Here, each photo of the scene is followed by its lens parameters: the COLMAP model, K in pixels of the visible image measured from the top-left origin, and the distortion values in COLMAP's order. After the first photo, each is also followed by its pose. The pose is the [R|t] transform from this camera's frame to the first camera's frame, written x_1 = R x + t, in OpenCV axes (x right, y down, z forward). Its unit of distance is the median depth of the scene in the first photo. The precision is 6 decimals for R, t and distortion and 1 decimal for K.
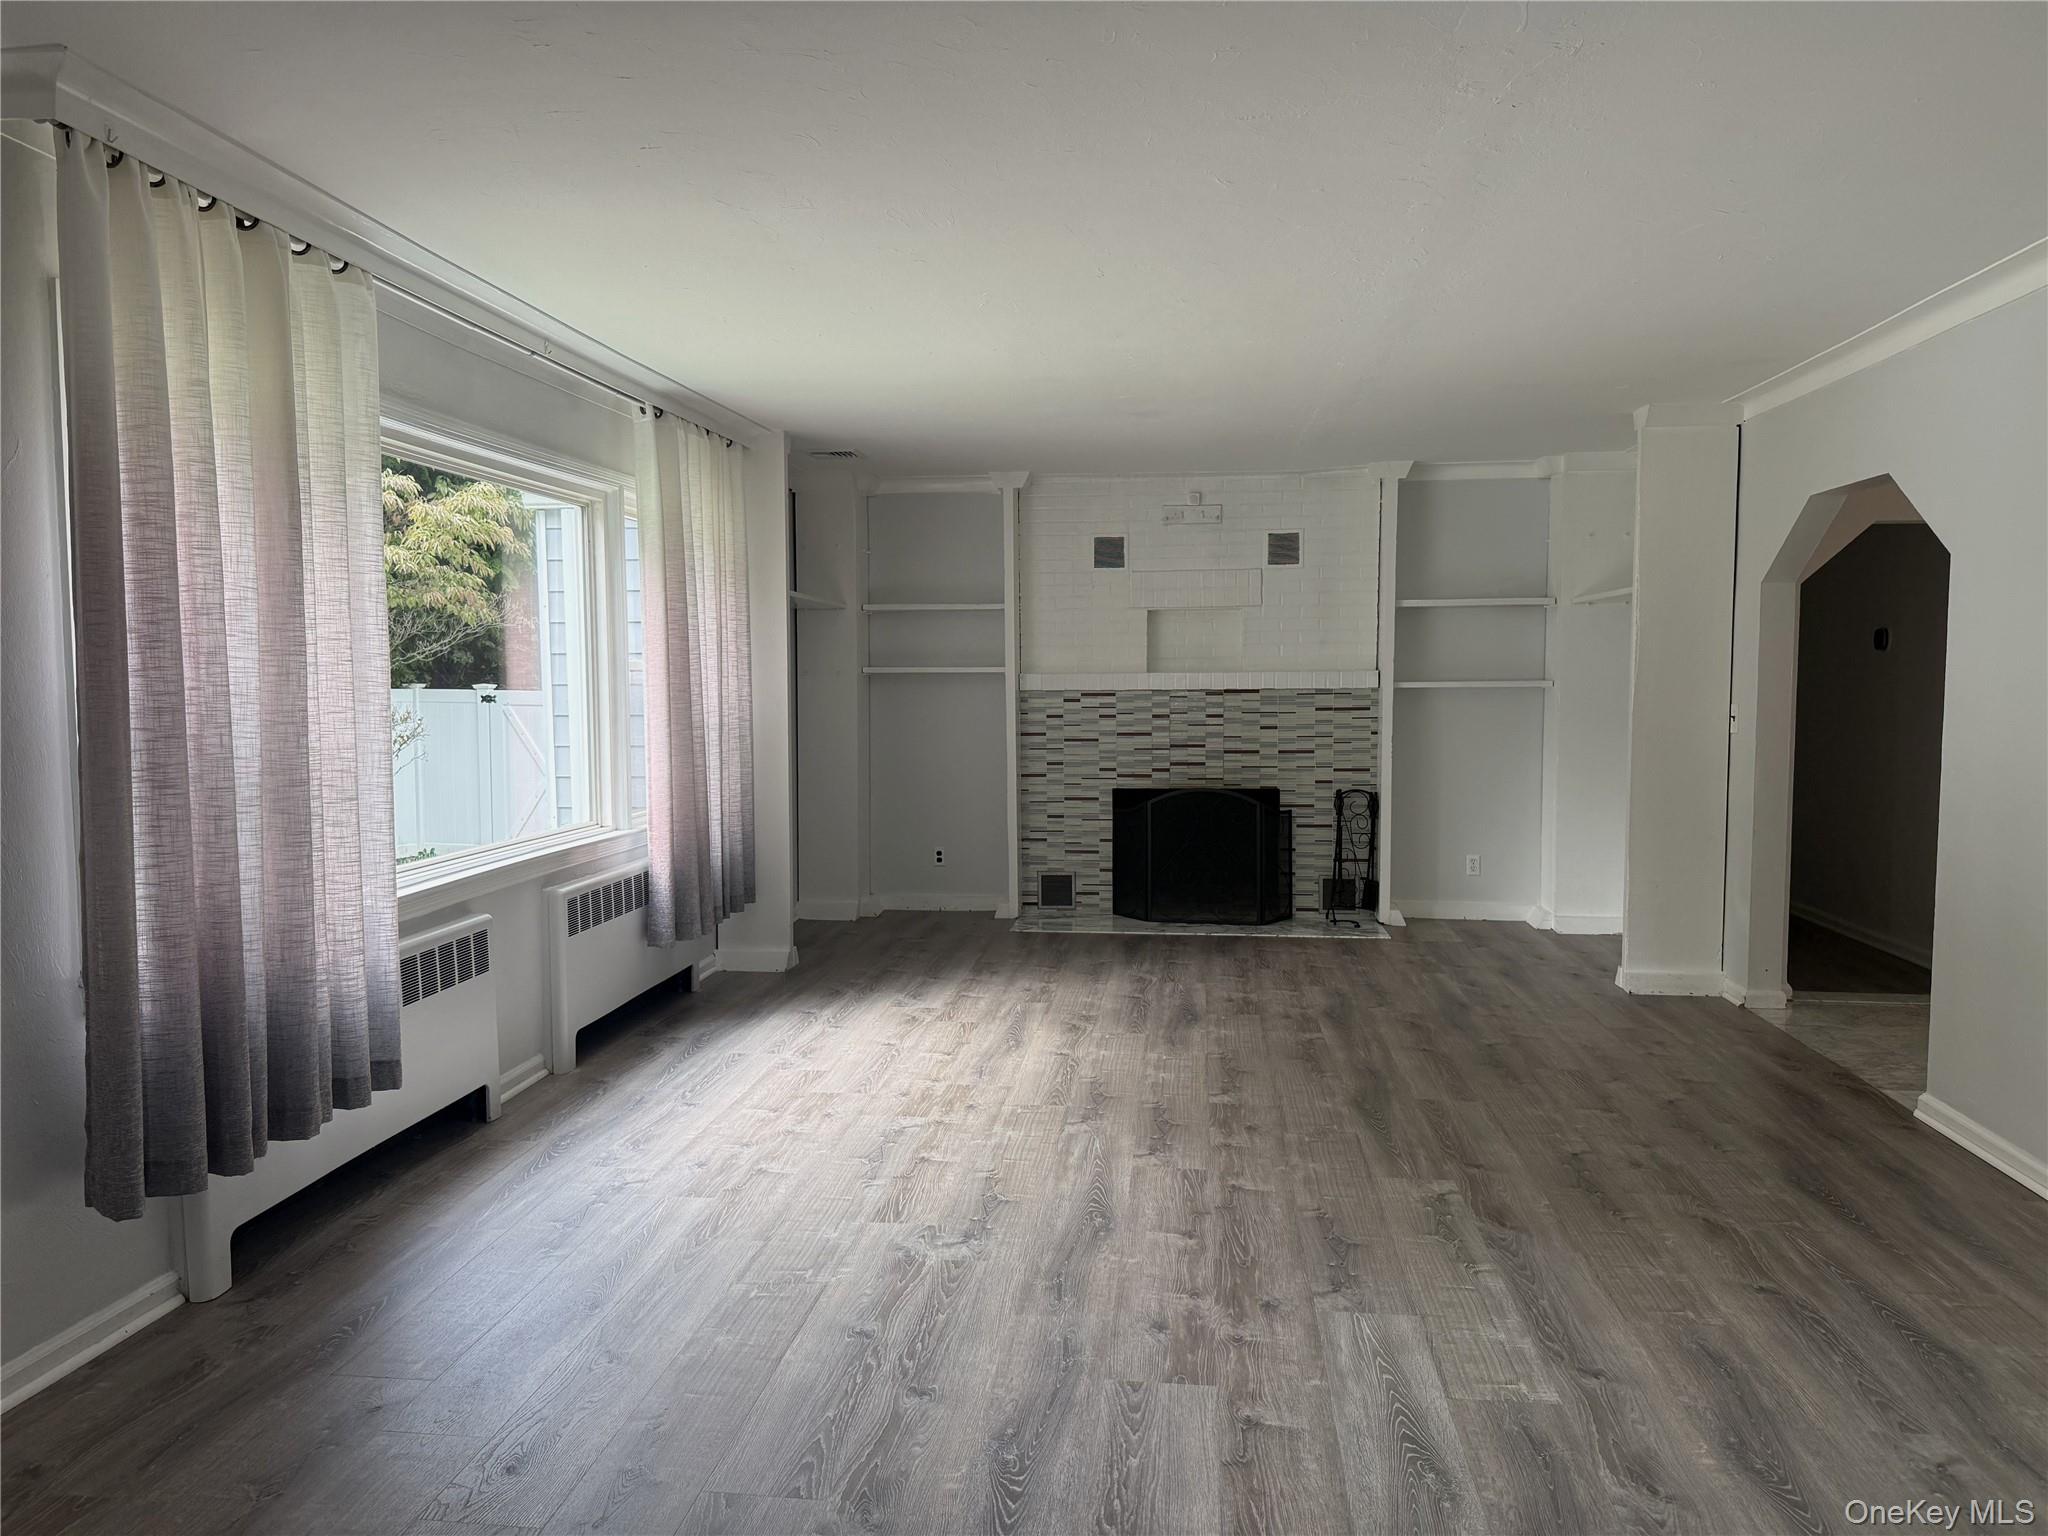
lens RADIAL K [[1411.6, 0, 1024.0], [0, 1411.6, 768.0], [0, 0, 1]] dist [0.149295, -0.210664]
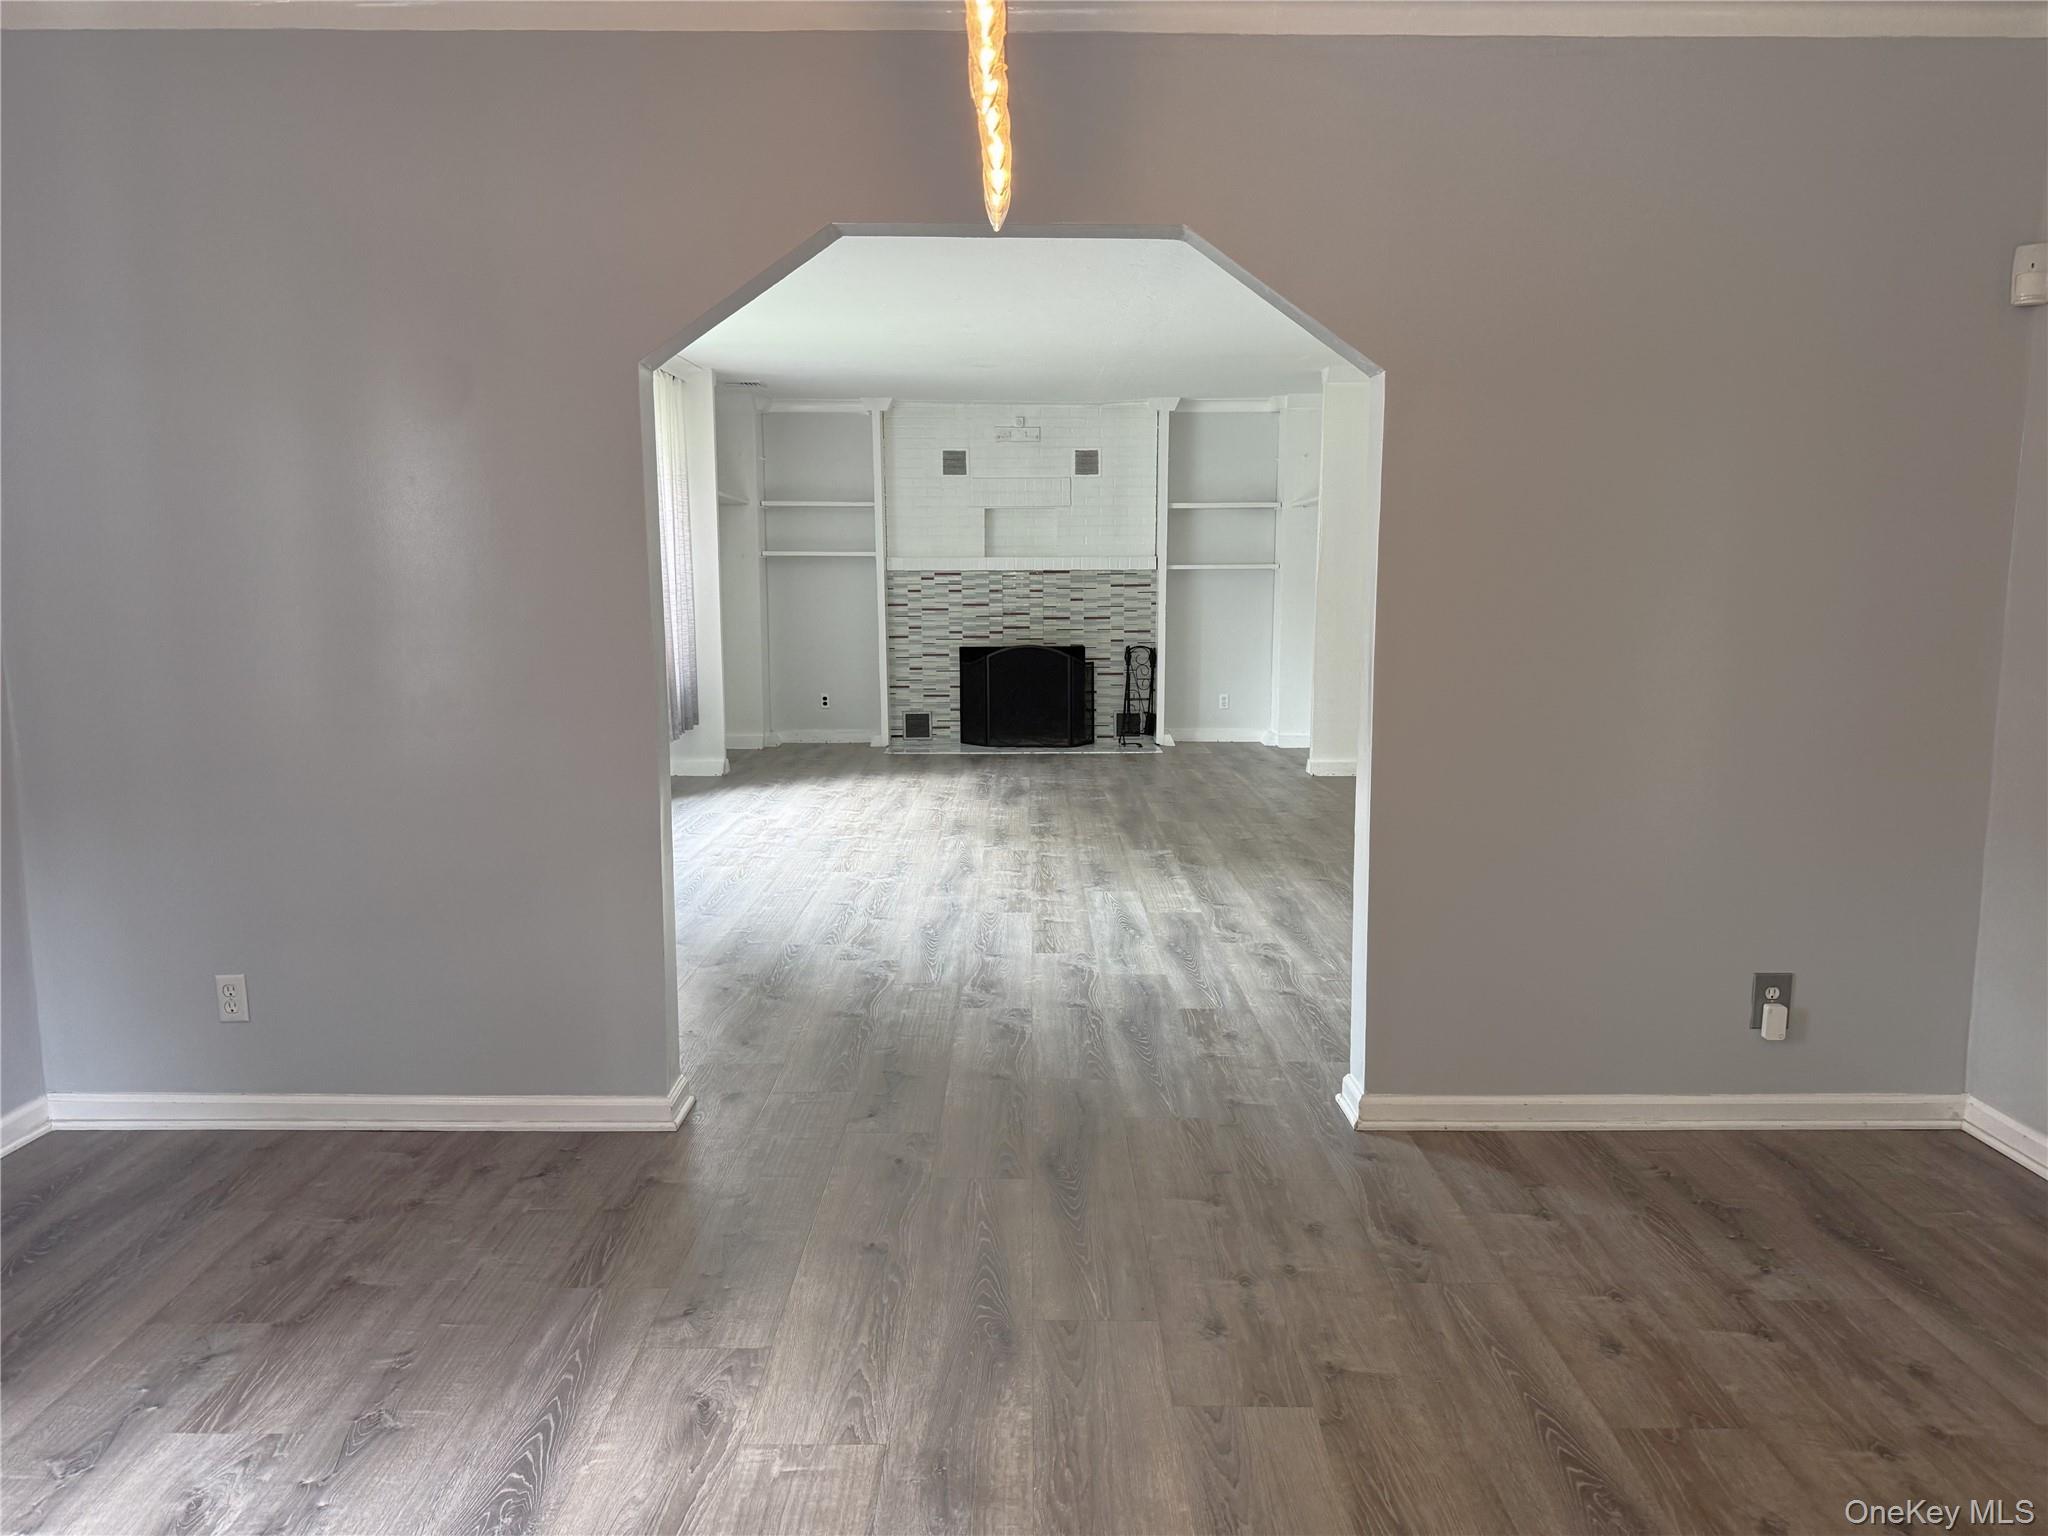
lens RADIAL K [[1411.6, 0, 1024.0], [0, 1411.6, 768.0], [0, 0, 1]] dist [0.149295, -0.210664]
pose [[0.992711, -0.014376, 0.119662, -0.037902], [0.005873, 0.997451, 0.071106, 0.035213], [-0.120379, -0.069885, 0.990265, -0.324820]]
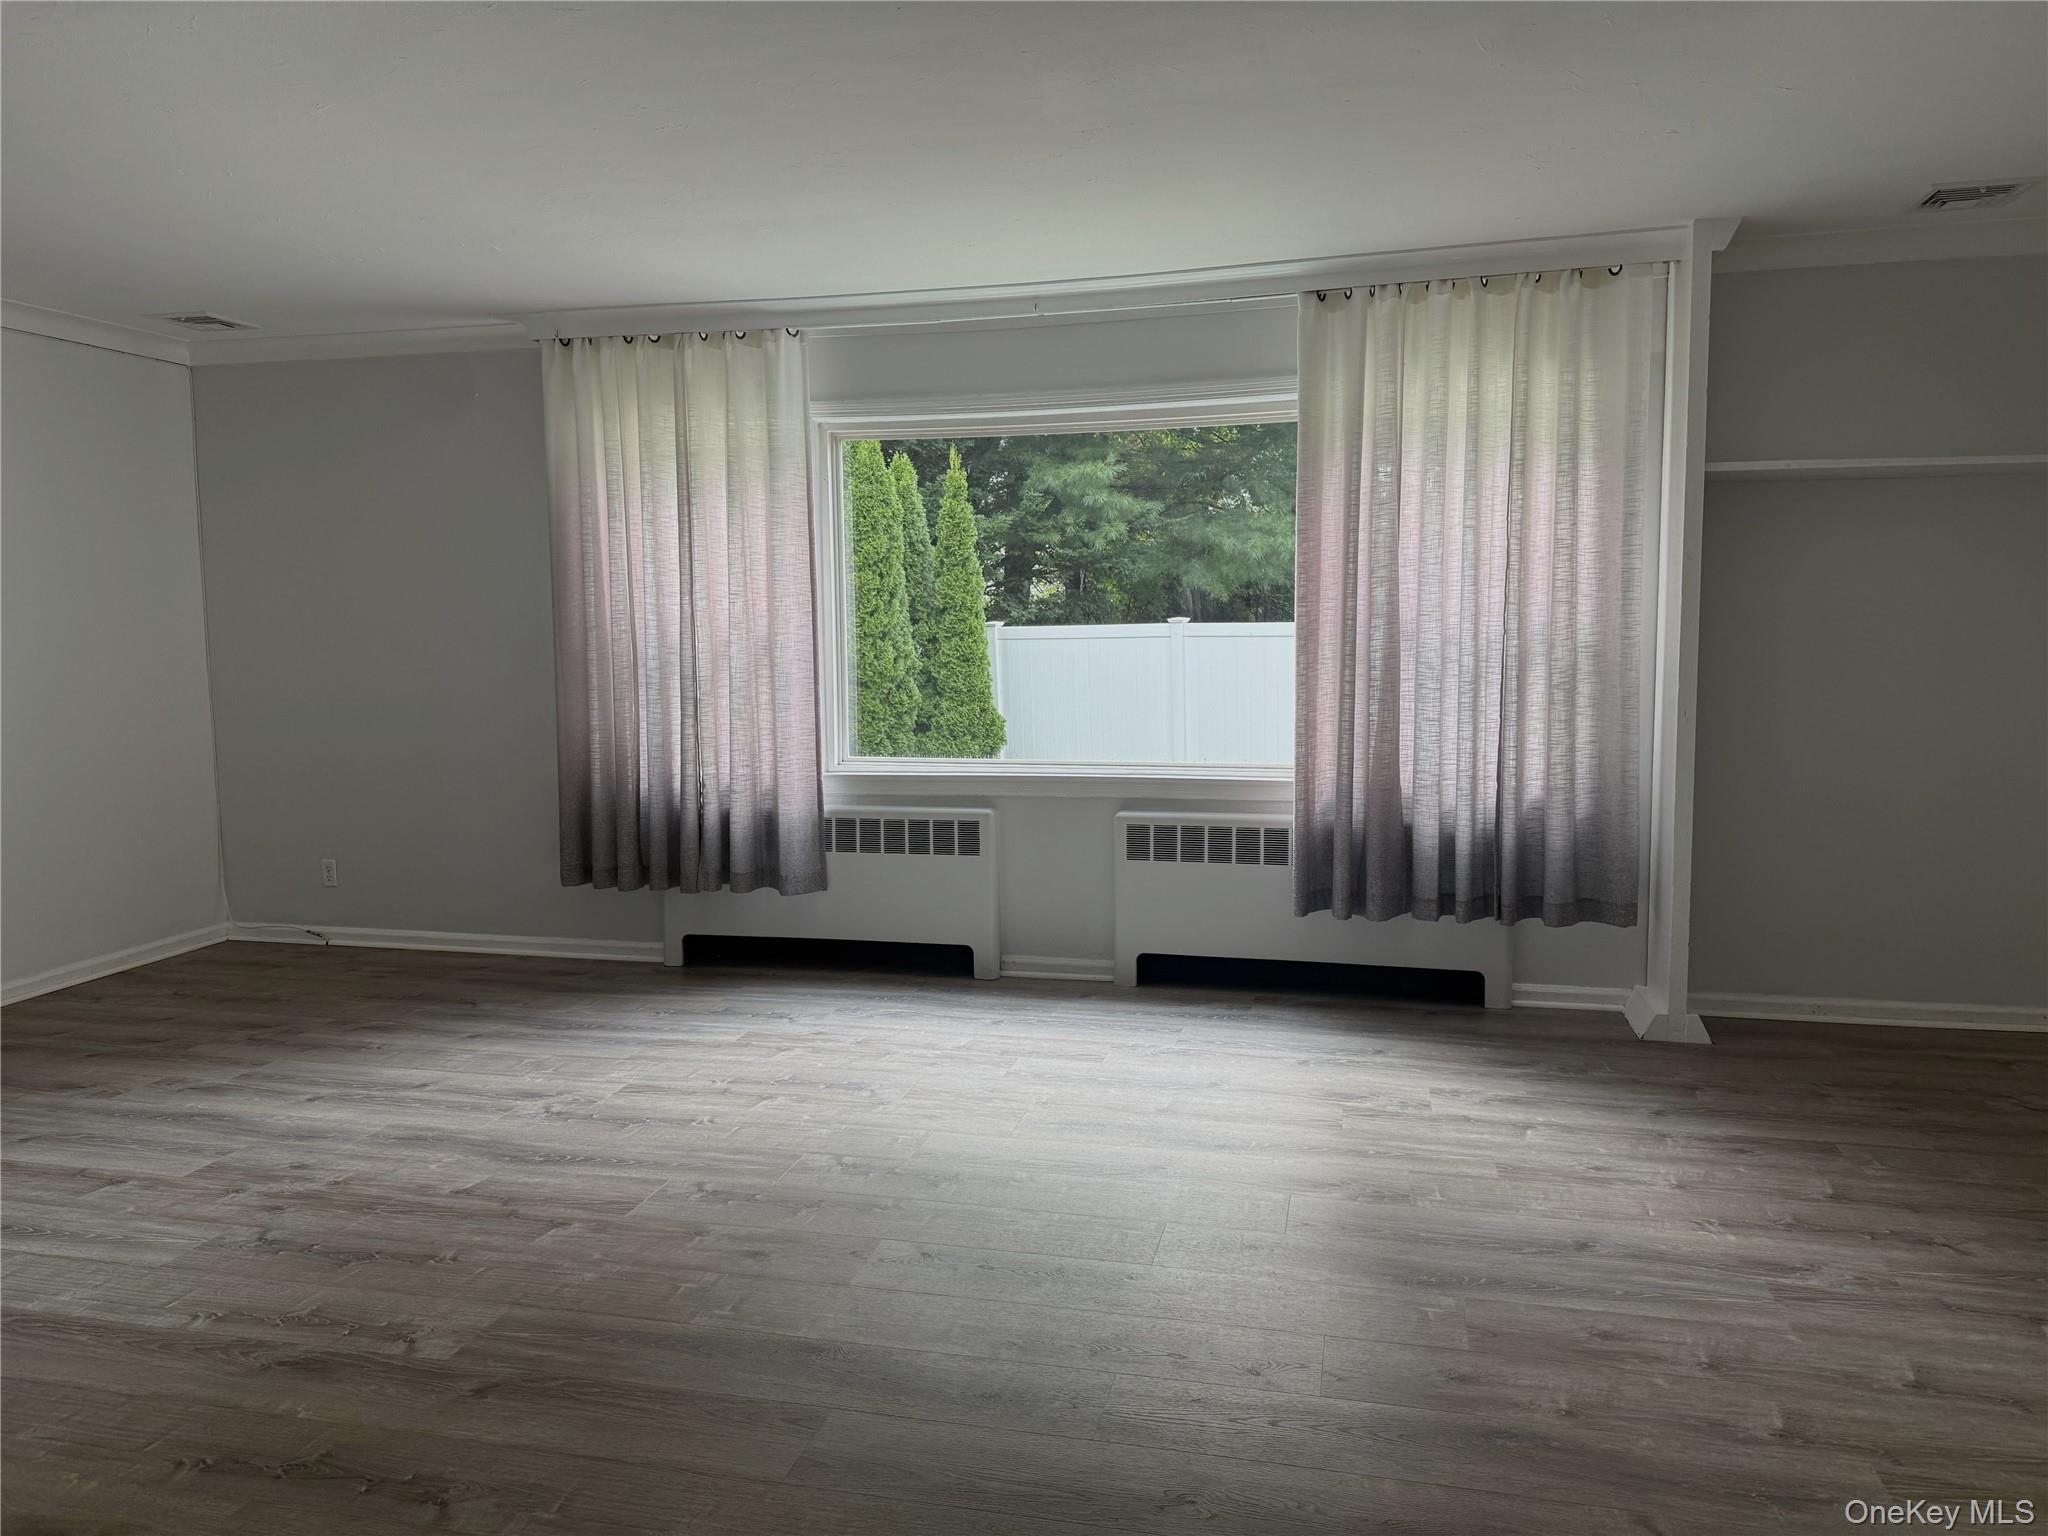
lens RADIAL K [[1411.6, 0, 1024.0], [0, 1411.6, 768.0], [0, 0, 1]] dist [0.149295, -0.210664]
pose [[-0.114510, 0.109850, -0.987330, 0.470057], [-0.051935, 0.991846, 0.116376, -0.044329], [0.992064, 0.064603, -0.107871, 0.682179]]
